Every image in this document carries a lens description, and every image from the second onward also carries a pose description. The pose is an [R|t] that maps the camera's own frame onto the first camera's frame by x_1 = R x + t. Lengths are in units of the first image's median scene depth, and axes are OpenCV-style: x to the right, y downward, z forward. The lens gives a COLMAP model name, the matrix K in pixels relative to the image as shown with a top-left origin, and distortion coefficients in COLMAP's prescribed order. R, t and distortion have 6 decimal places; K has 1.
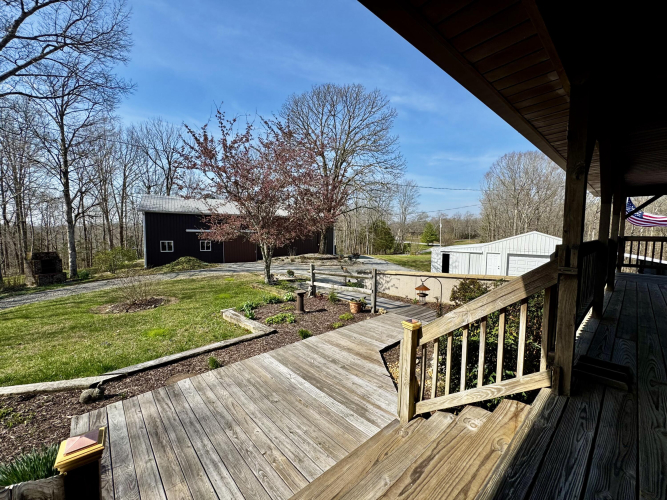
lens RADIAL K [[266.7, 0, 335.0], [0, 266.7, 252.2], [0, 0, 1]] dist [-0.003429, 0.000979]
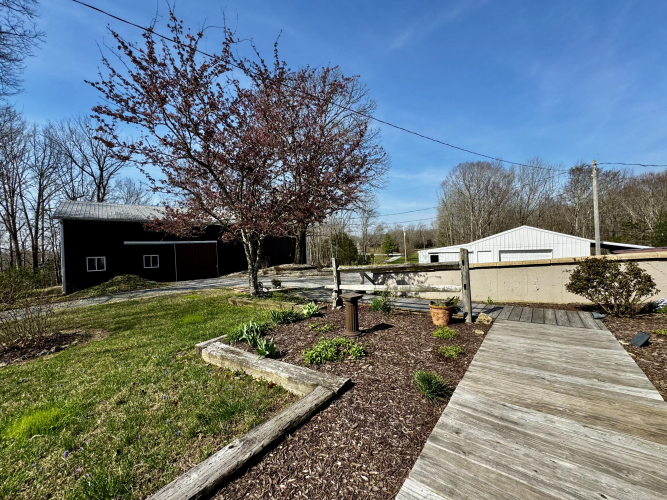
lens RADIAL K [[266.7, 0, 334.3], [0, 266.7, 251.0], [0, 0, 1]] dist [-0.003429, 0.000979]
pose [[0.986320, -0.048895, 0.157421, -0.113550], [0.058996, 0.996445, -0.060140, 0.040180], [-0.153921, 0.068604, 0.985699, 0.209919]]
